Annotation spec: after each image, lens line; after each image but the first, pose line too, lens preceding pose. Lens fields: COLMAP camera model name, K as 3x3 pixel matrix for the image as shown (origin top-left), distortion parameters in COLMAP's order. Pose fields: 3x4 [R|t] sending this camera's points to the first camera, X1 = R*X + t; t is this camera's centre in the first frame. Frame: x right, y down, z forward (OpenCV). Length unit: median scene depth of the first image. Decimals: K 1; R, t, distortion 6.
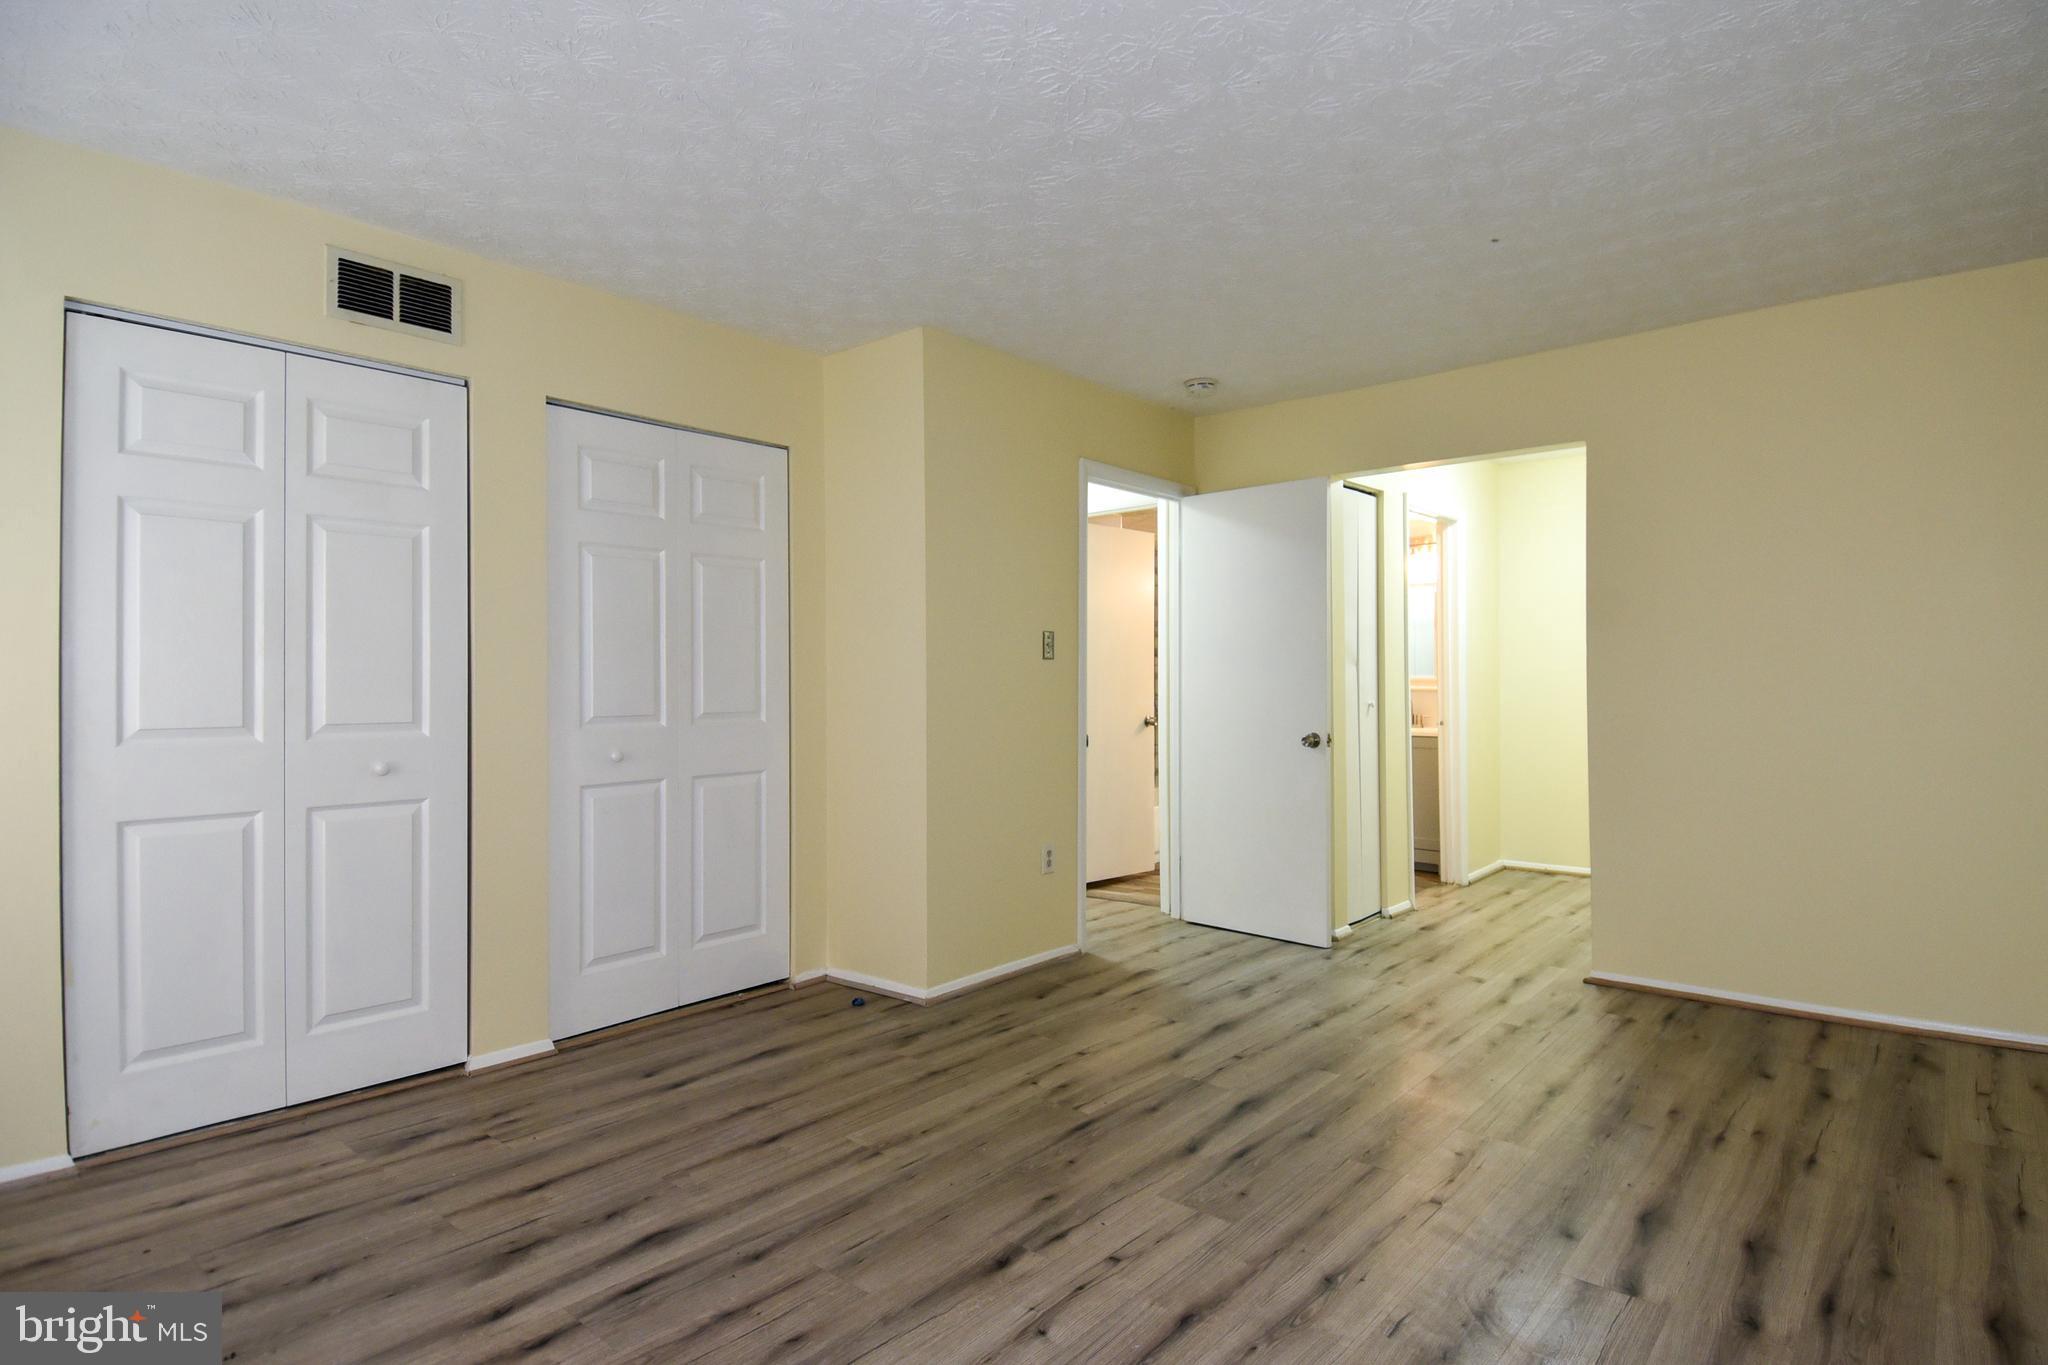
lens RADIAL K [[1102.1, 0, 1070.5], [0, 1102.1, 669.3], [0, 0, 1]] dist [0.050000, -0.058544]
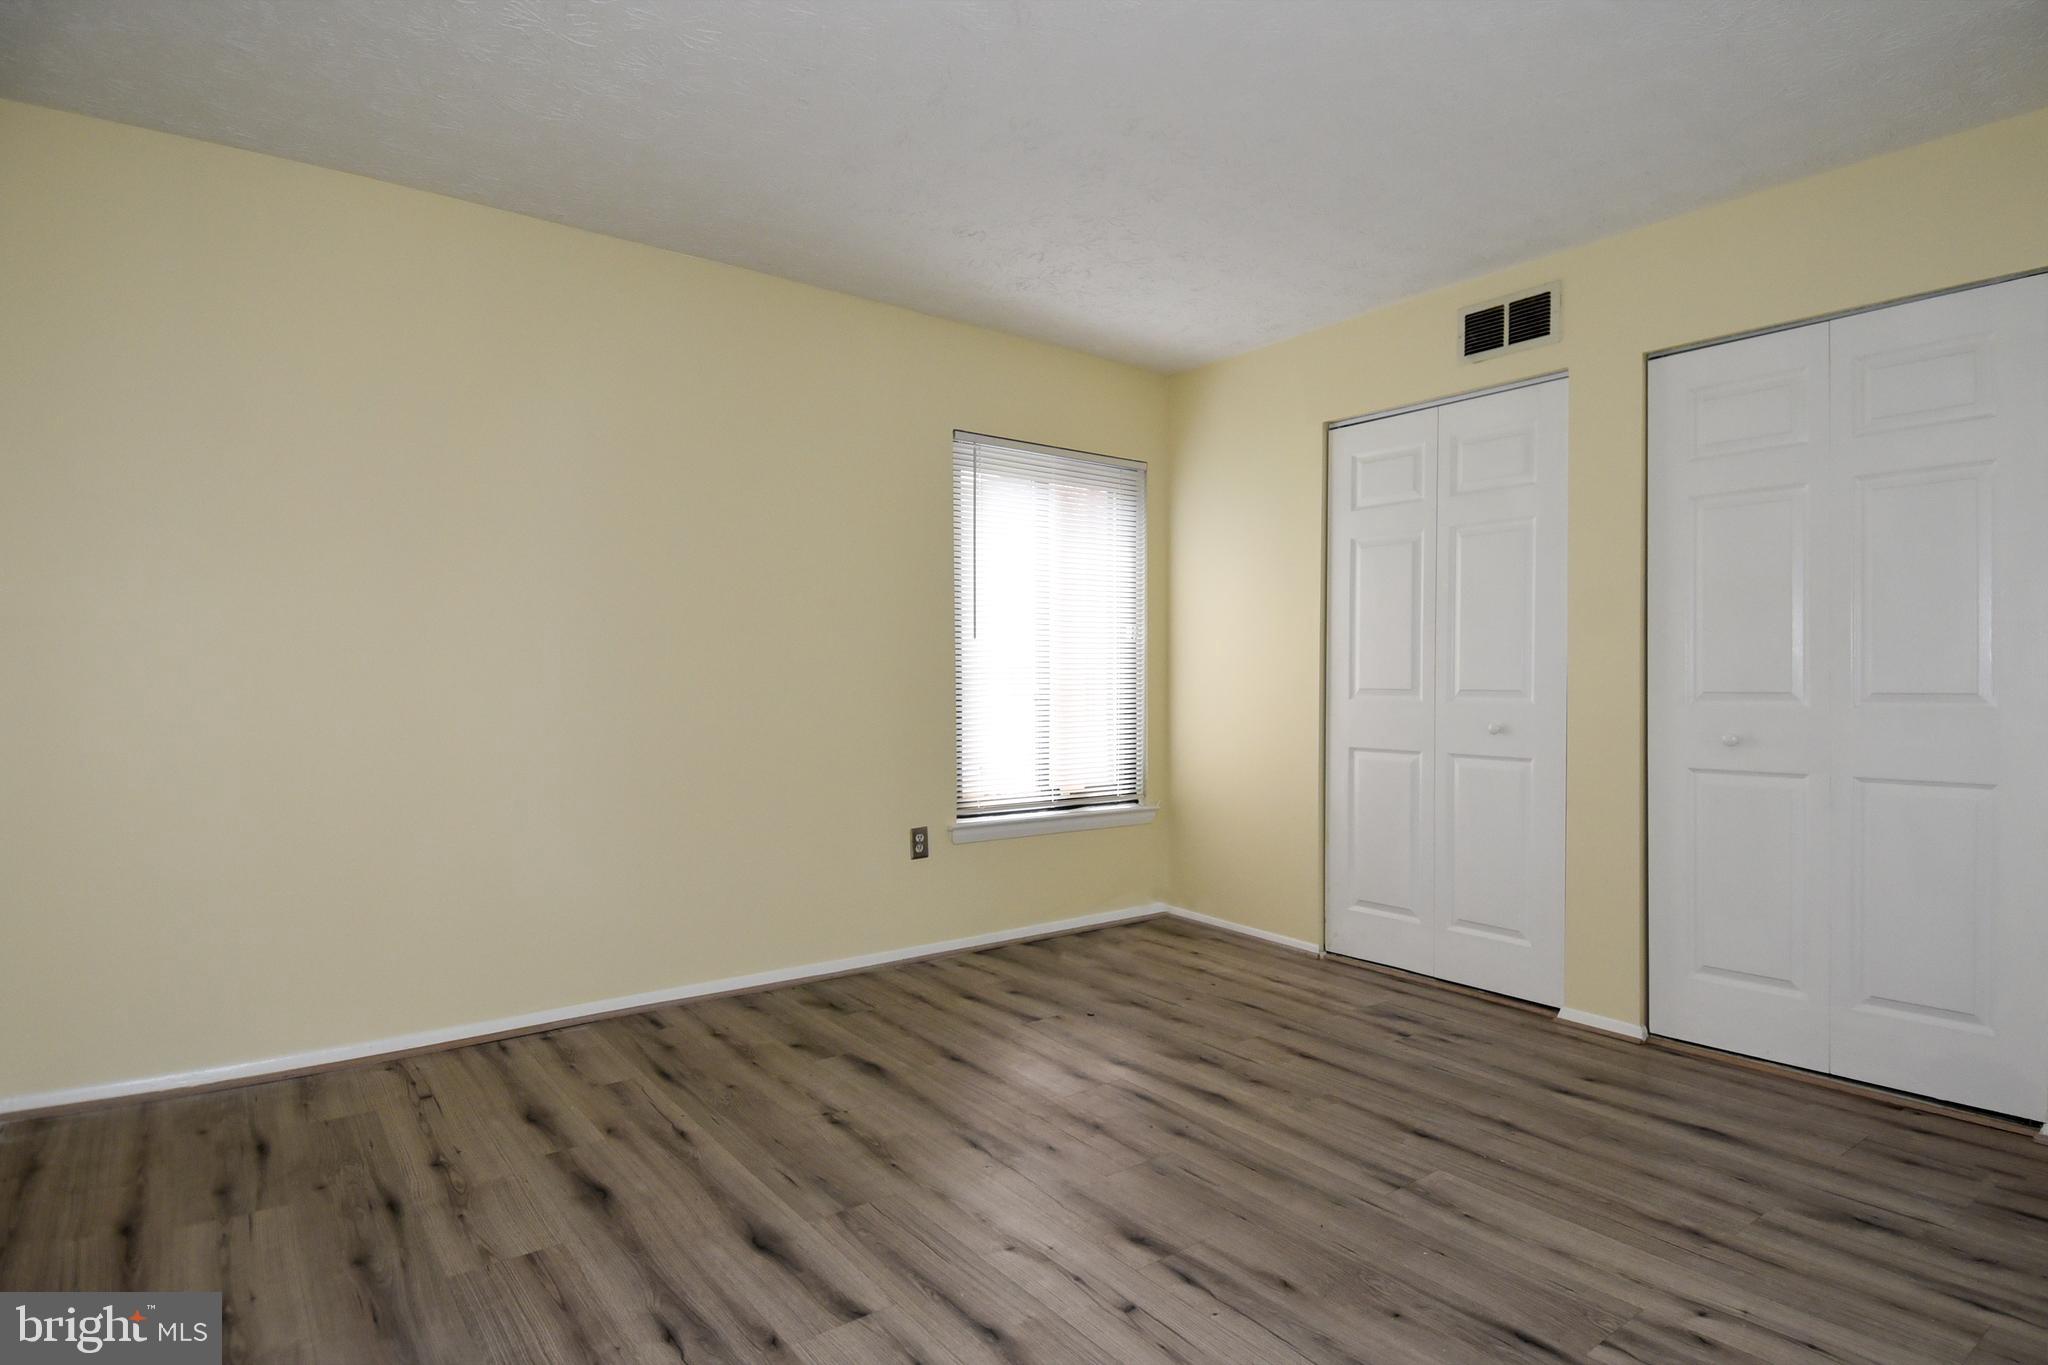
lens RADIAL K [[1072.6, 0, 1053.9], [0, 1072.6, 677.5], [0, 0, 1]] dist [0.035415, -0.042368]
pose [[-0.227135, 0.002724, -0.973860, 0.679809], [0.010194, 0.999948, 0.000420, 0.032607], [0.973810, -0.009832, -0.227151, 0.894746]]
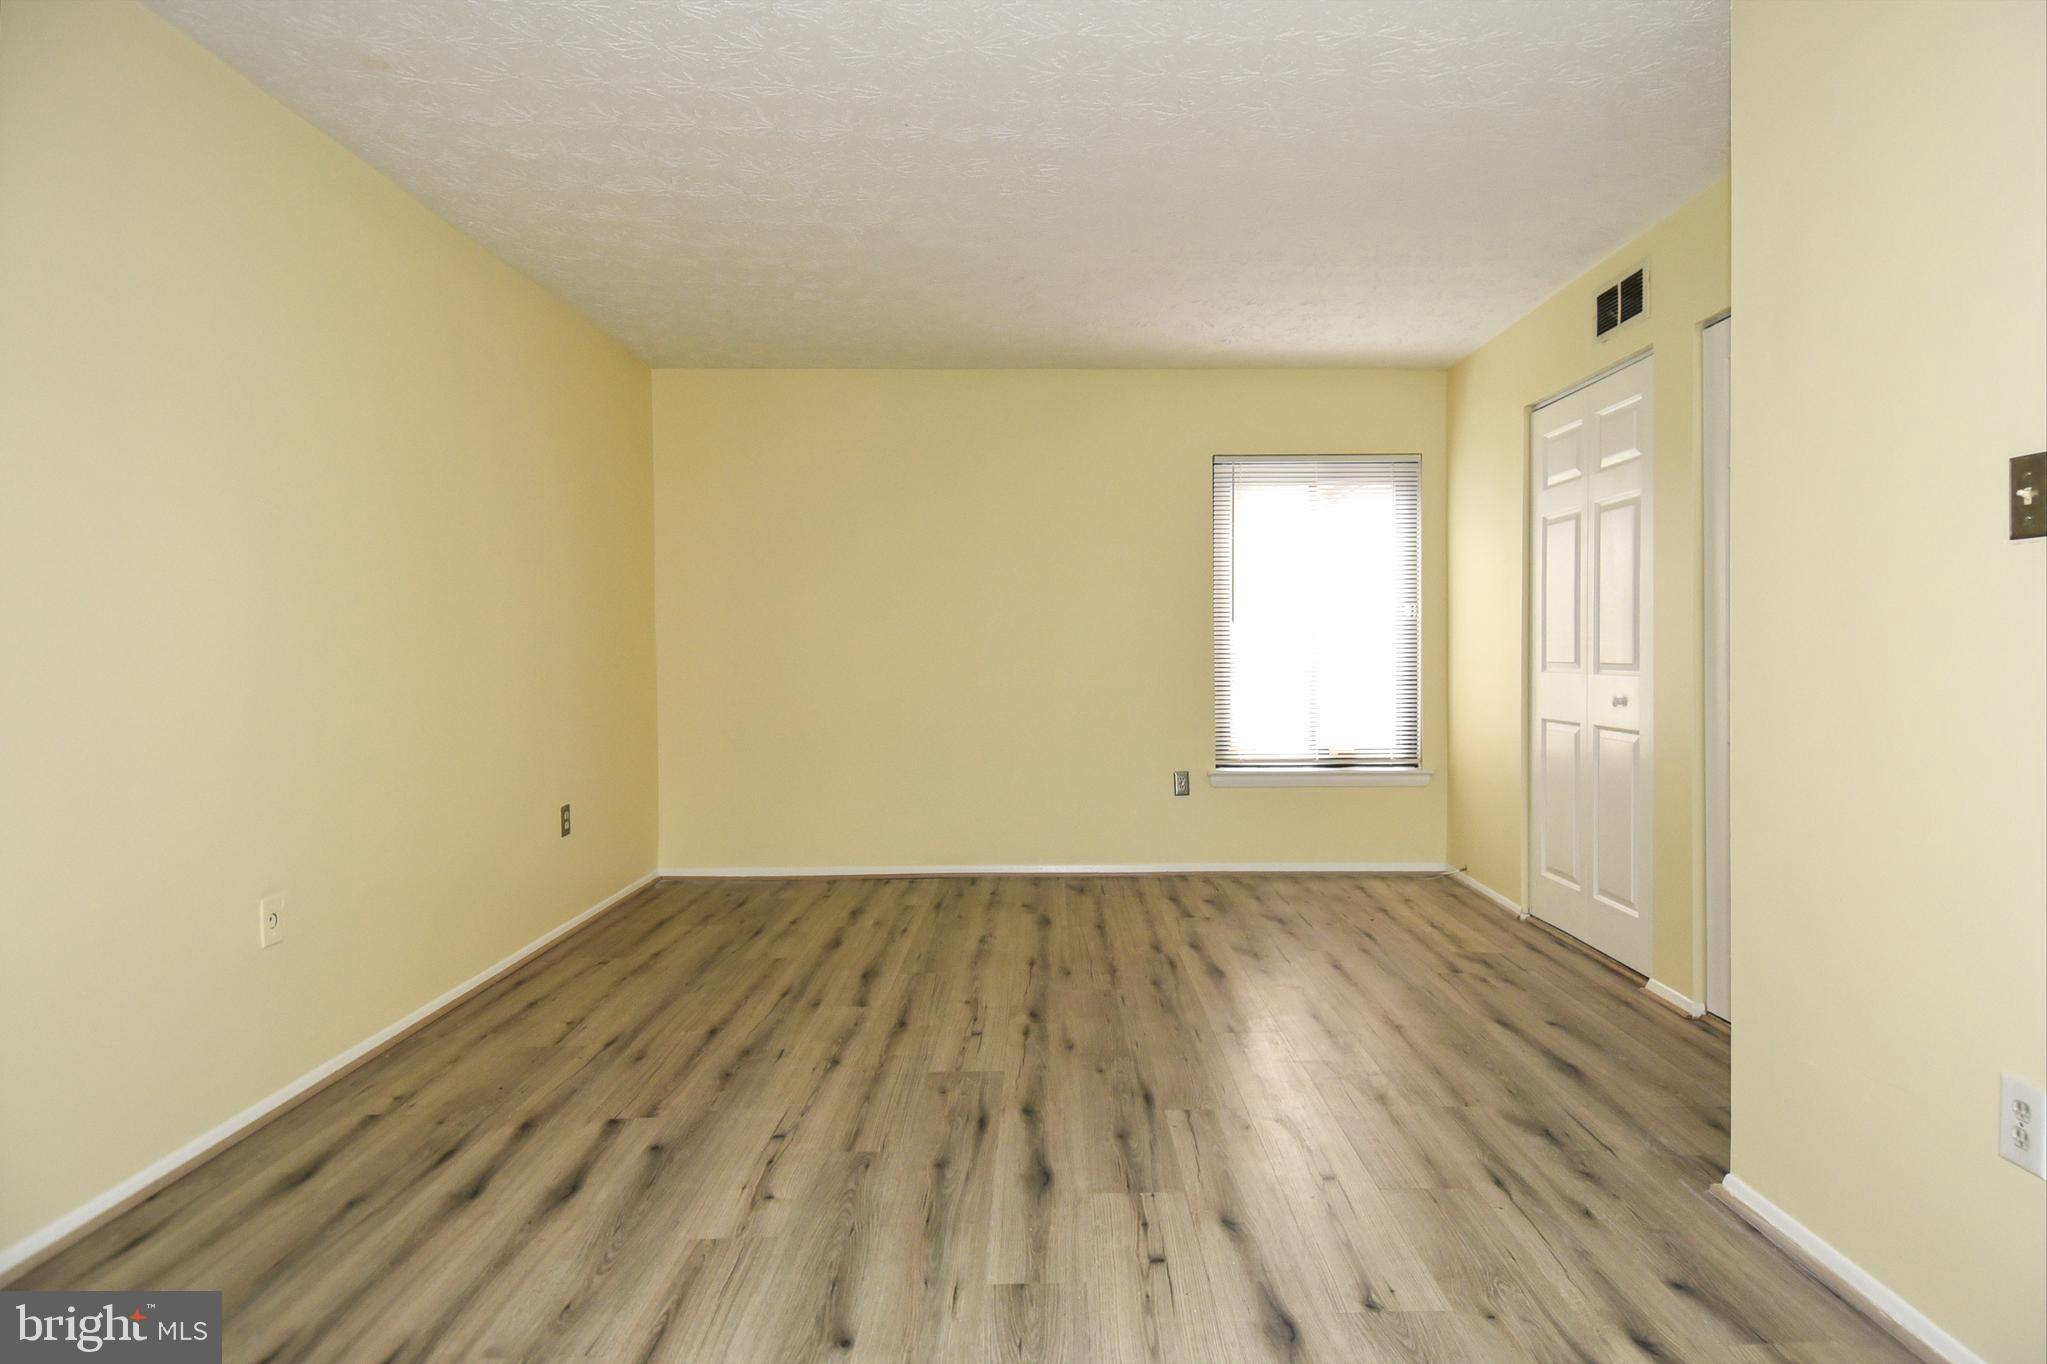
lens RADIAL K [[1101.6, 0, 1070.0], [0, 1101.6, 668.8], [0, 0, 1]] dist [0.050000, -0.058544]
pose [[-0.769280, 0.019889, -0.638603, 0.674291], [0.017953, 0.999794, 0.009512, 0.034384], [0.638660, -0.004147, -0.769478, 1.722225]]
